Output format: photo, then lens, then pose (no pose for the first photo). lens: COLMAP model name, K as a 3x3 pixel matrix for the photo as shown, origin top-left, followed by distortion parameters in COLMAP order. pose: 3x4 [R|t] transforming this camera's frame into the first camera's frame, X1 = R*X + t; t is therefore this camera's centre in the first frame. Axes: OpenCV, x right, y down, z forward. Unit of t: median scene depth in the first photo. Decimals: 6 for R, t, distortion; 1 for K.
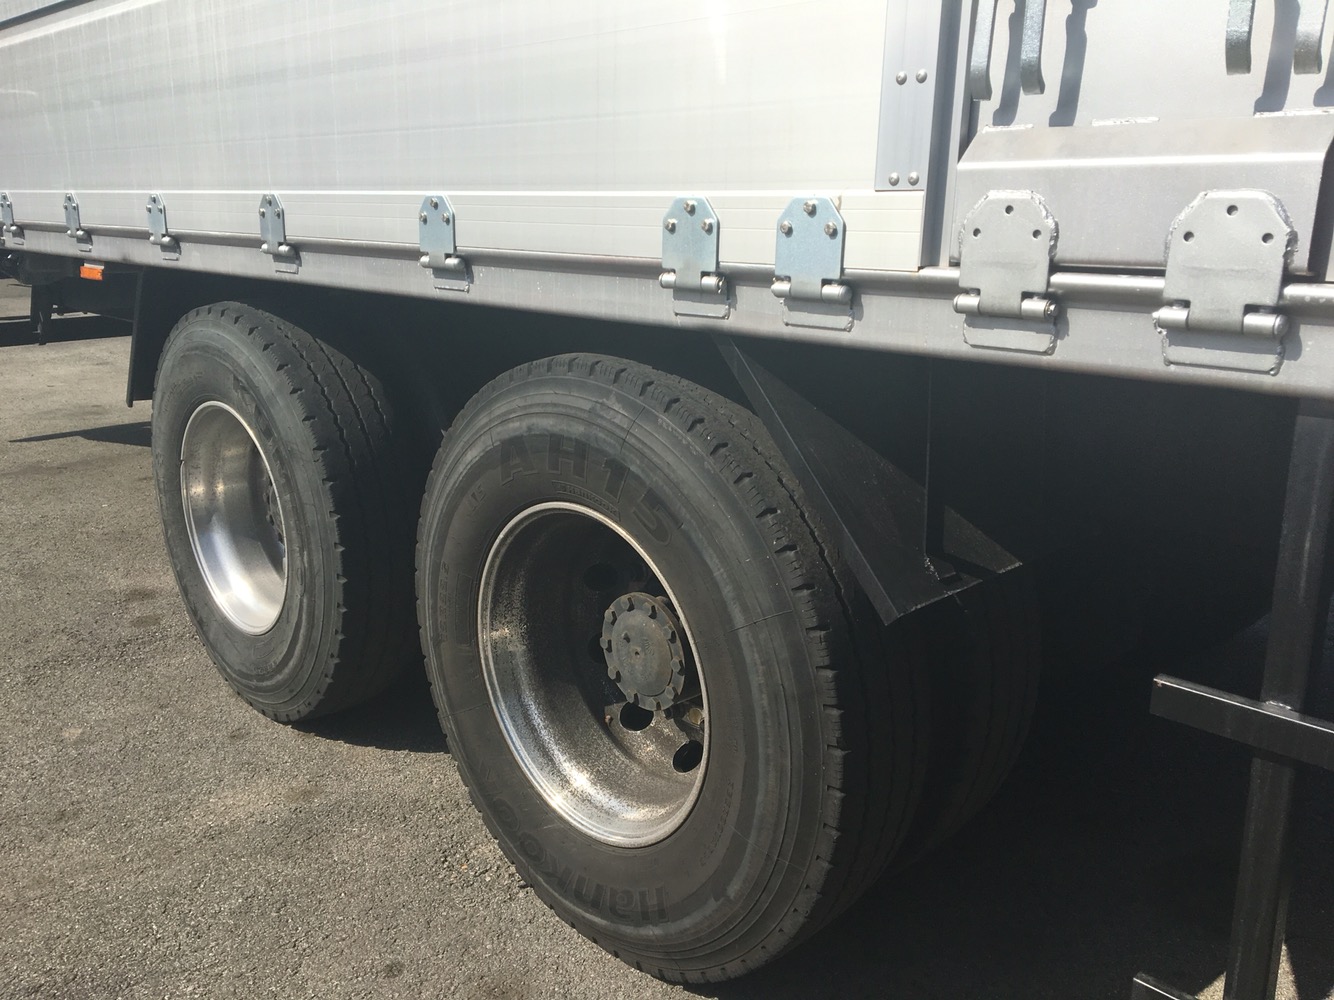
lens RADIAL K [[1115.8, 0, 668.3], [0, 1115.8, 500.8], [0, 0, 1]] dist [0.063510, -0.053460]
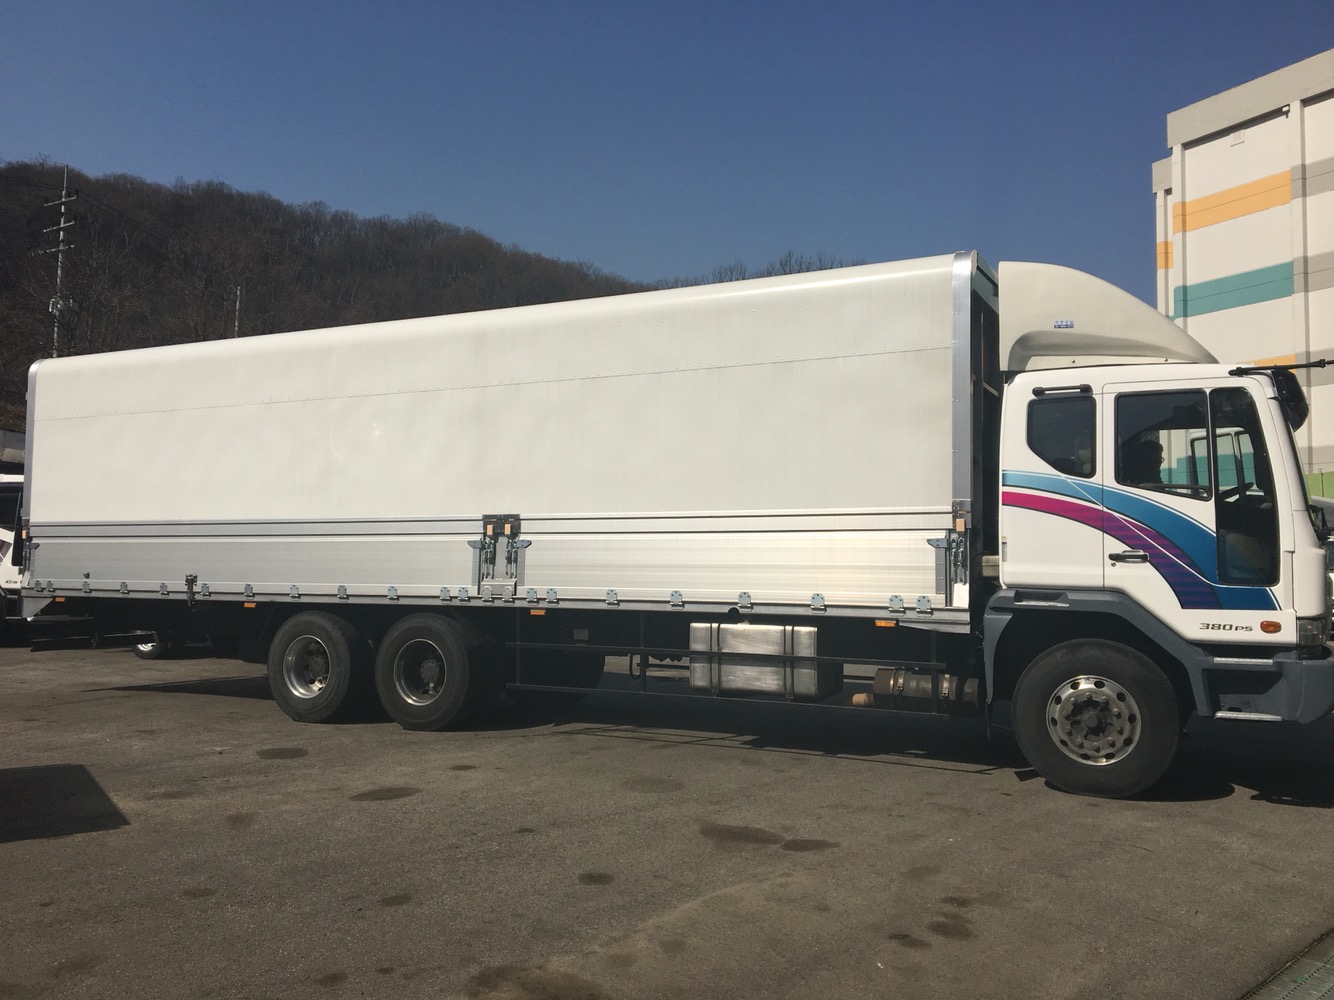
lens RADIAL K [[1115.8, 0, 667.8], [0, 1115.8, 496.0], [0, 0, 1]] dist [0.063510, -0.053460]
pose [[0.949441, 0.026943, 0.312786, -0.901802], [0.075107, 0.947885, -0.309634, 1.525990], [-0.304828, 0.317472, 0.897937, -6.131823]]
